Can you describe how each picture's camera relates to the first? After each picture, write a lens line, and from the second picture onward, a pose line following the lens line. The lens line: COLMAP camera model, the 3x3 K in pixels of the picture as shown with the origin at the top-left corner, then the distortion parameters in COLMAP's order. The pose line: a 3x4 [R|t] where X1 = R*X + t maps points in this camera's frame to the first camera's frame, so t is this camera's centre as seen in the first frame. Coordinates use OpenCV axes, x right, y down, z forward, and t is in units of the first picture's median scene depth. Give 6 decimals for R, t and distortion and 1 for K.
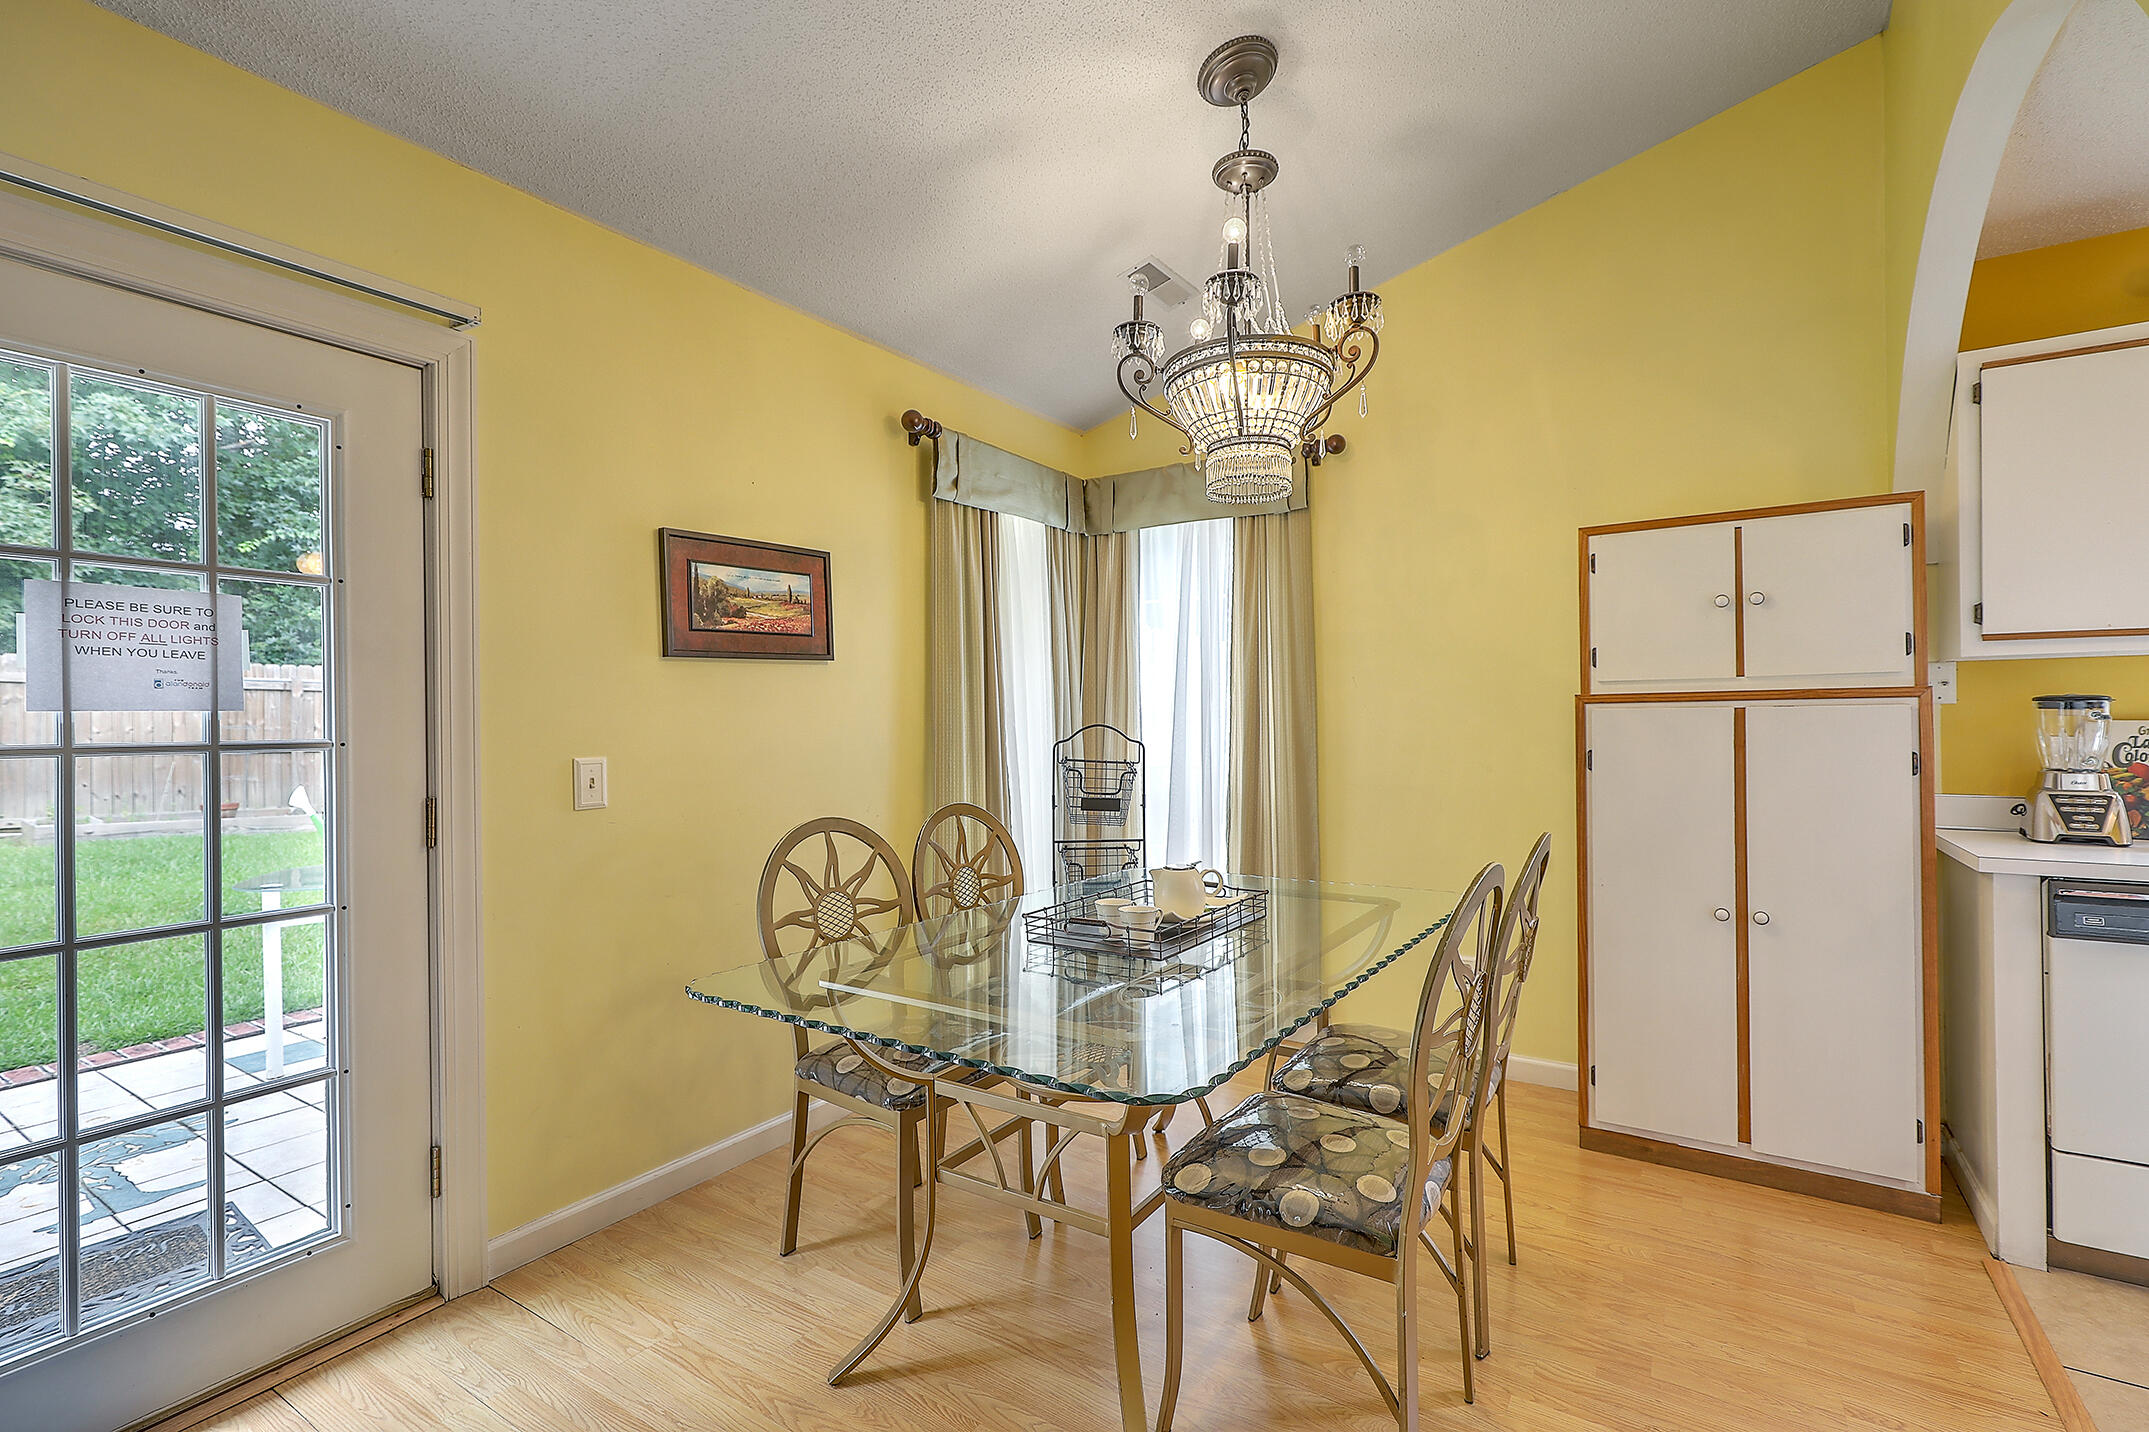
lens RADIAL K [[975.0, 0, 1076.4], [0, 975.0, 710.7], [0, 0, 1]] dist [0.003323, 0.000477]
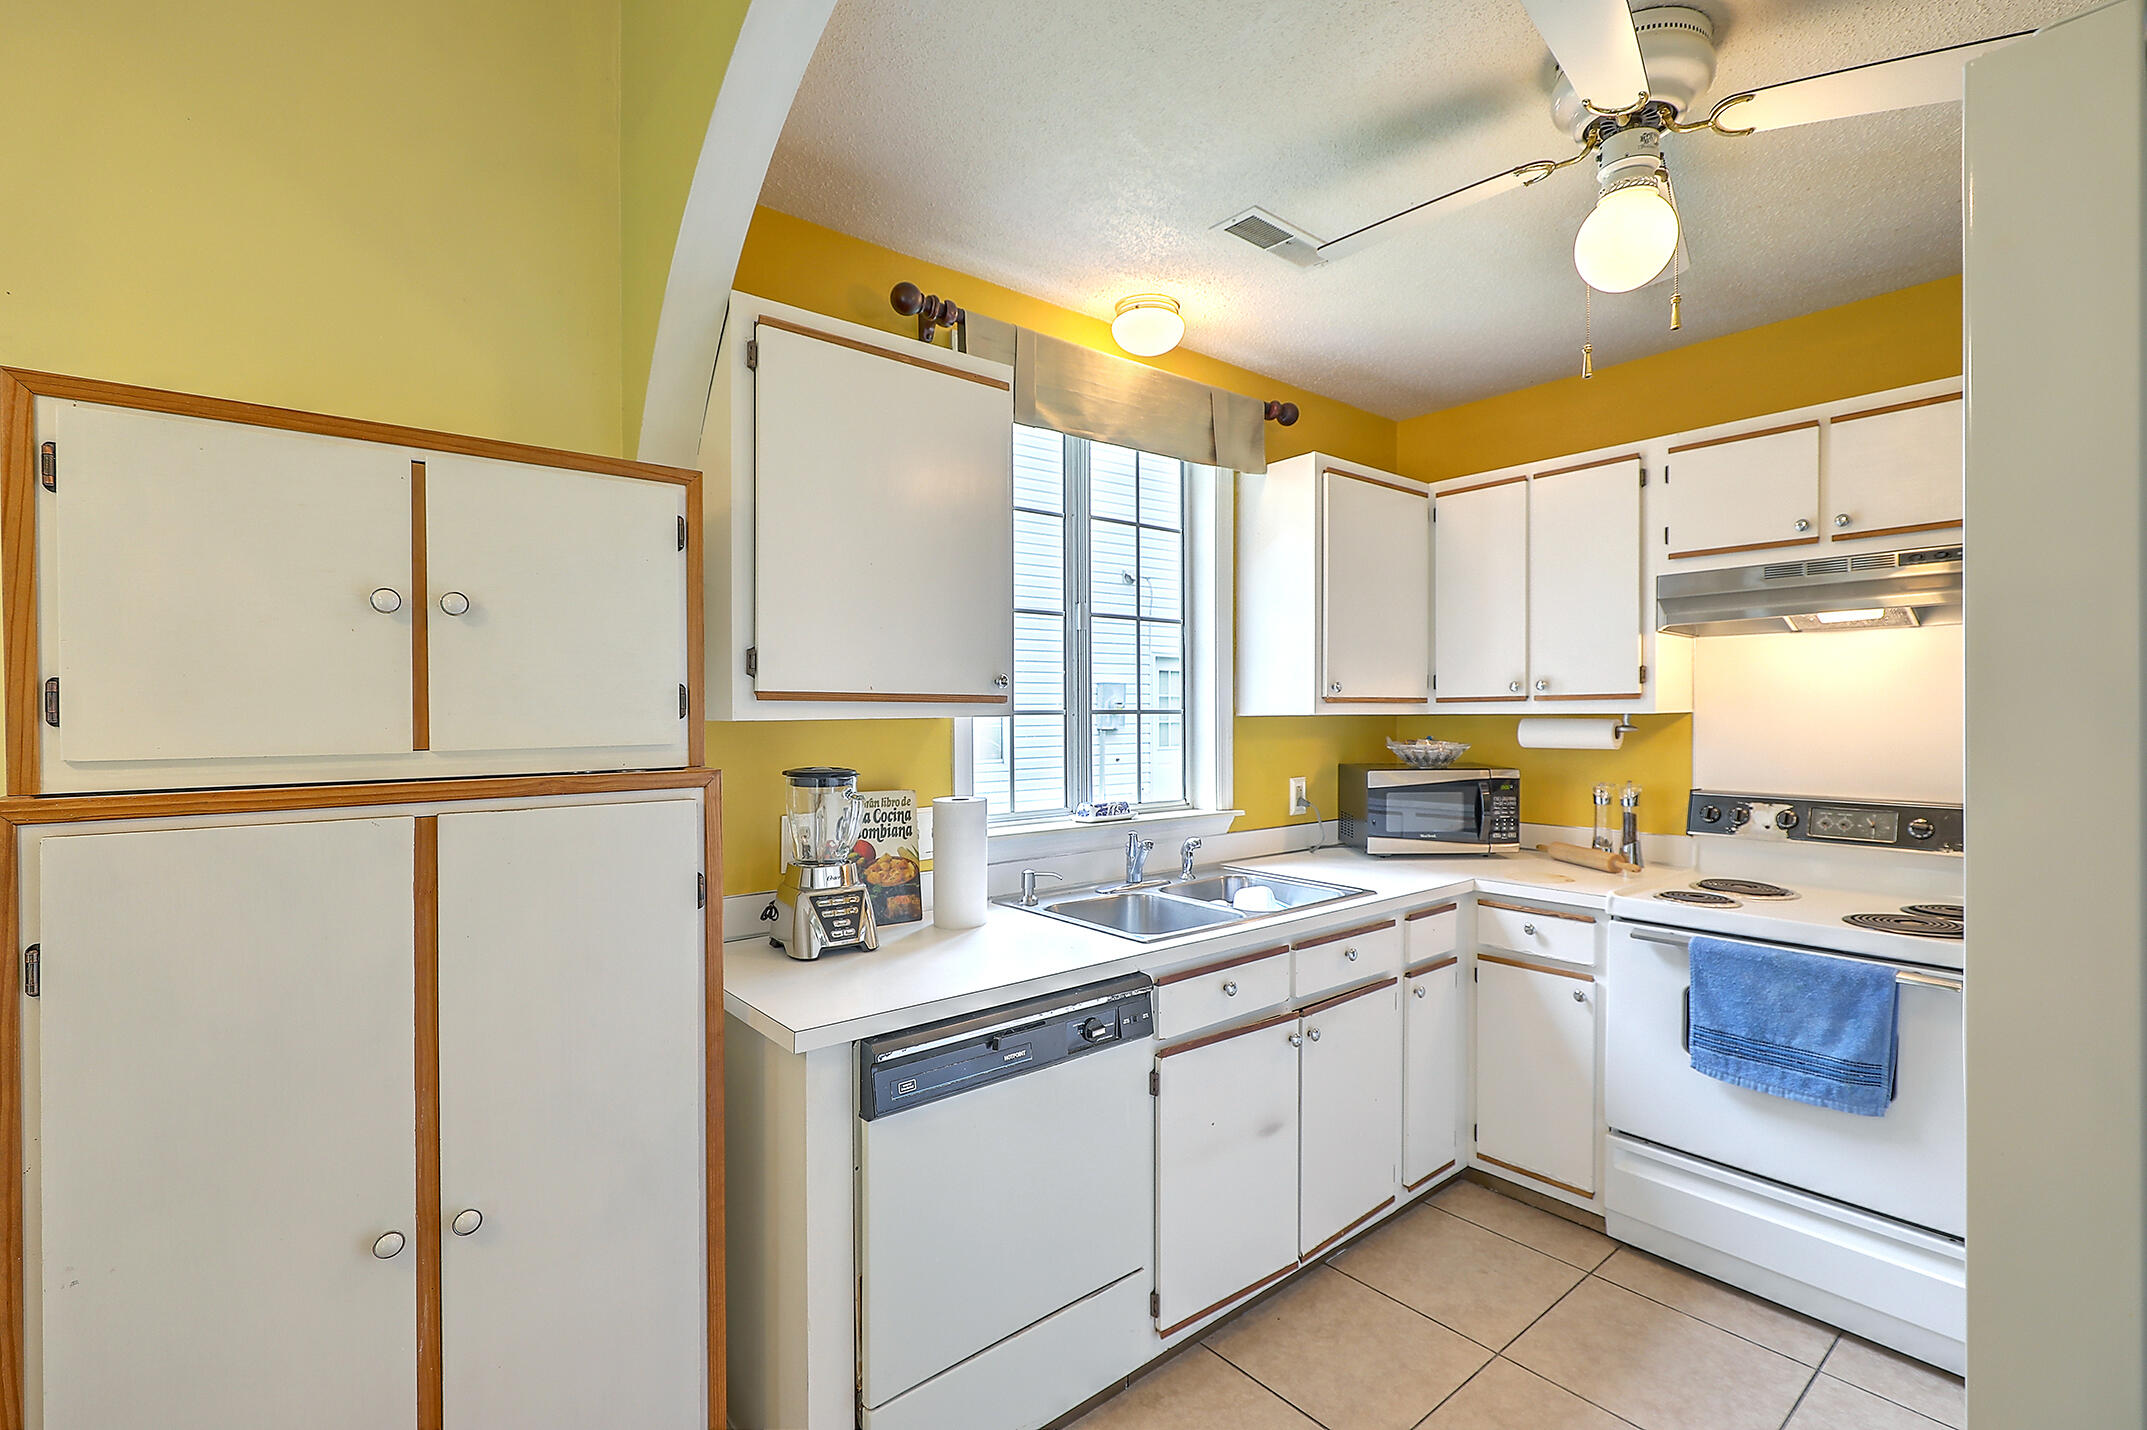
lens RADIAL K [[967.7, 0, 1121.6], [0, 967.7, 725.7], [0, 0, 1]] dist [-0.001060, 0.000294]
pose [[0.276759, -0.002482, 0.960936, 0.297114], [-0.007658, 0.999959, 0.004788, -0.054909], [-0.960909, -0.008684, 0.276729, 0.514426]]
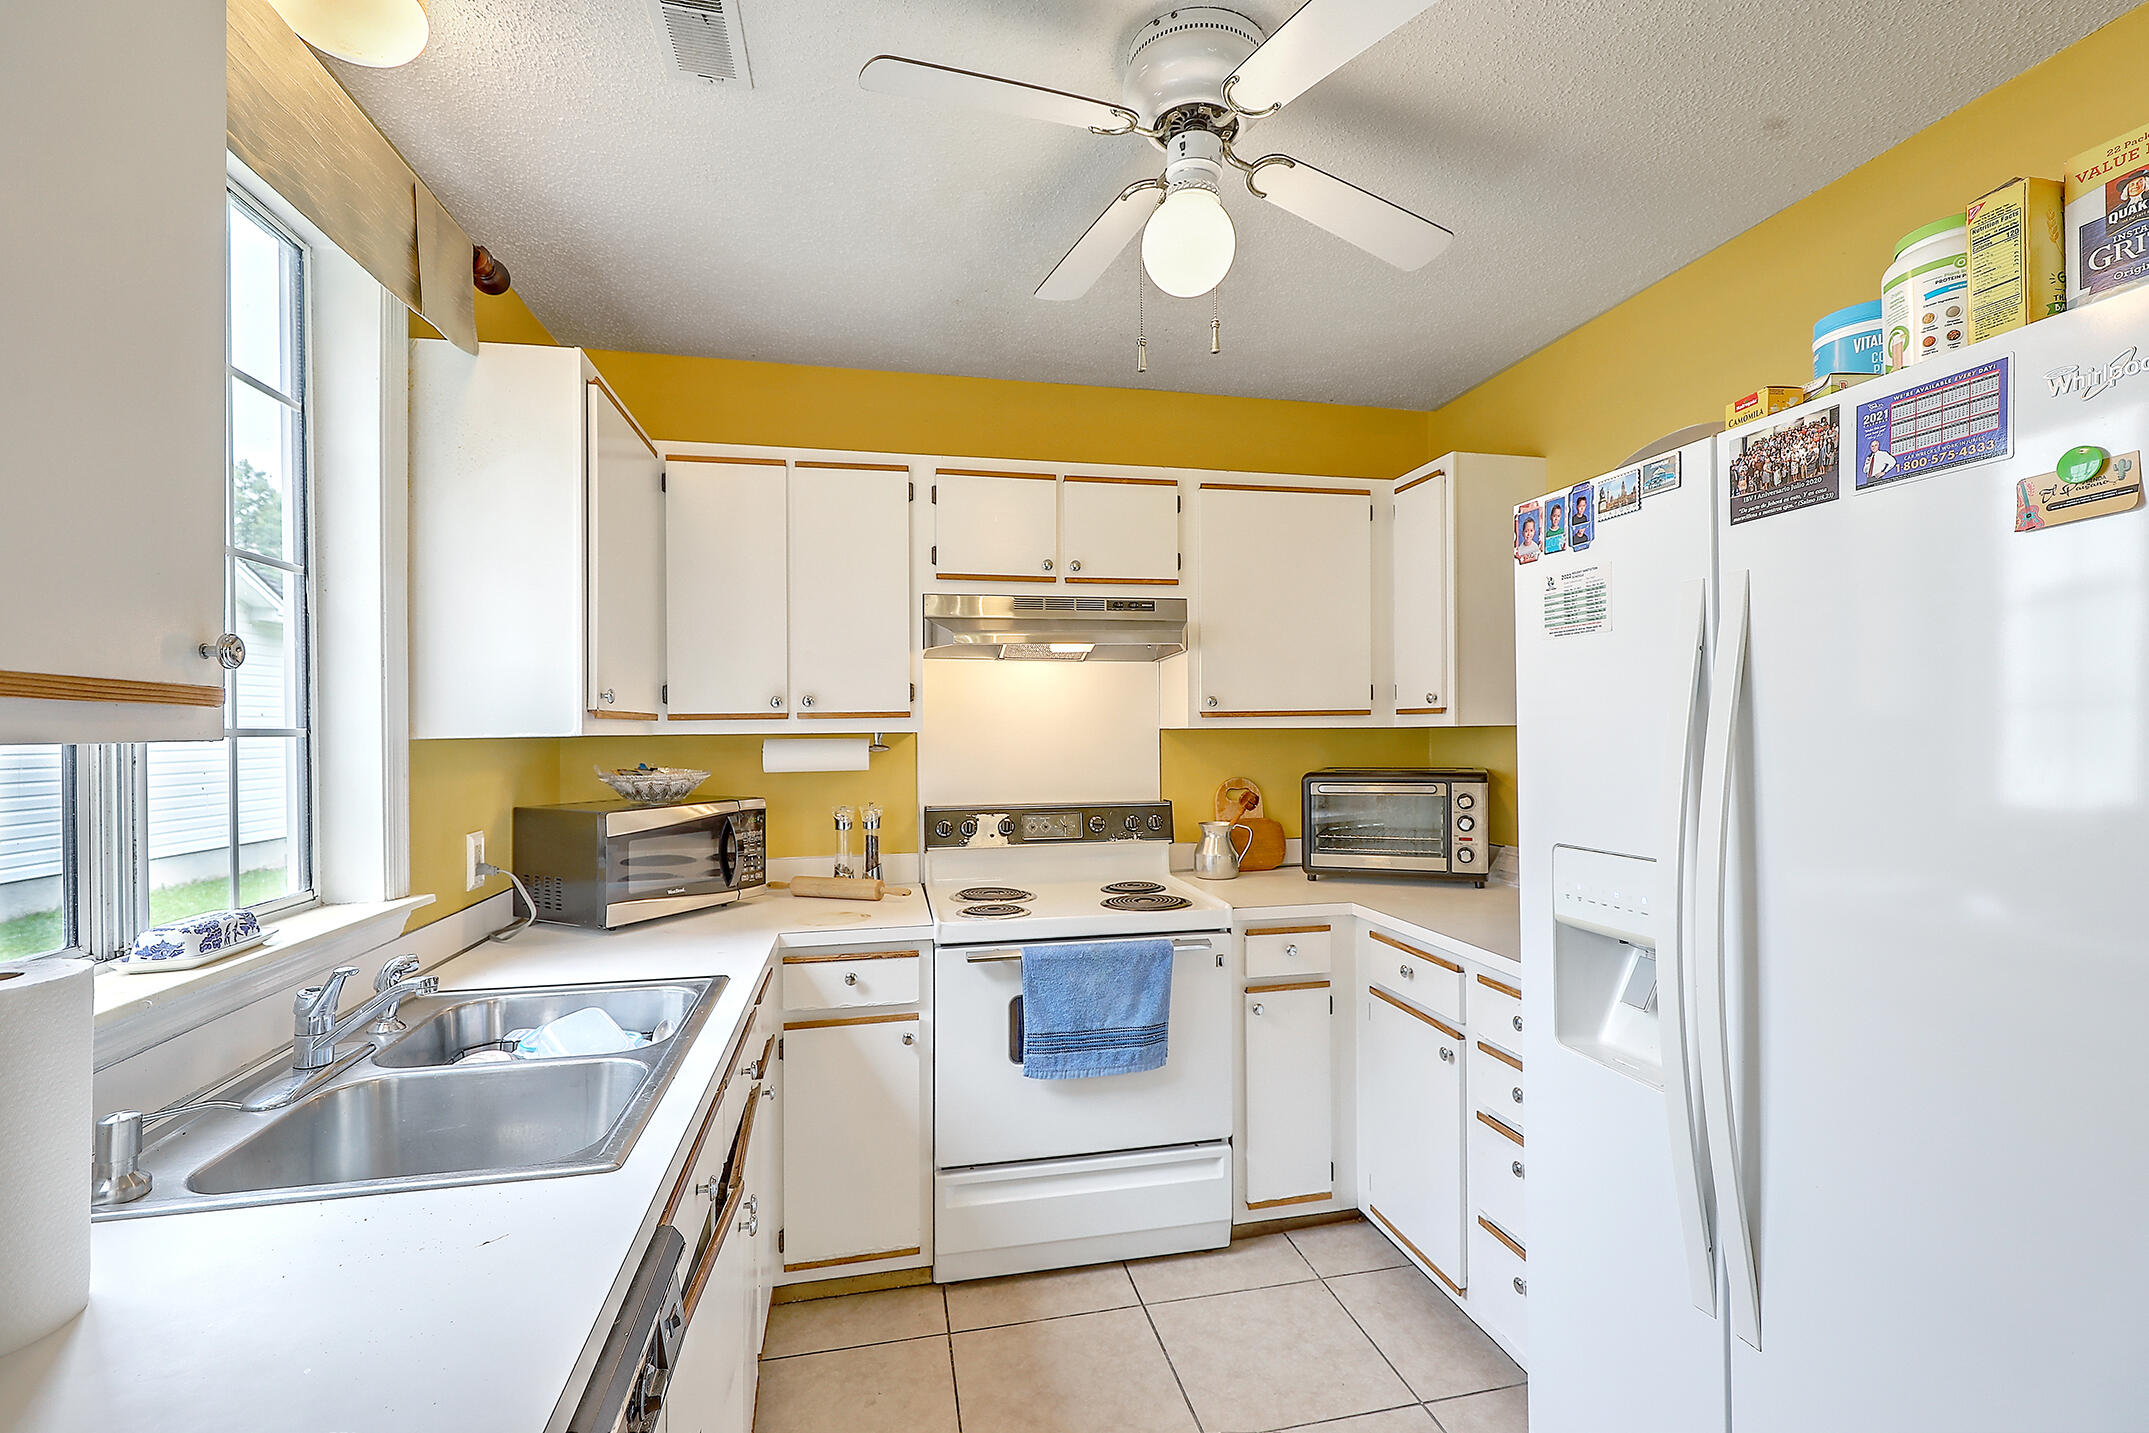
lens RADIAL K [[950.0, 0, 1082.4], [0, 950.0, 733.3], [0, 0, 1]] dist [-0.002288, -0.000062]
pose [[-0.713997, 0.014533, 0.699998, 0.631619], [0.010573, 0.999894, -0.009974, -0.054365], [-0.700069, 0.000280, -0.714076, 0.861873]]
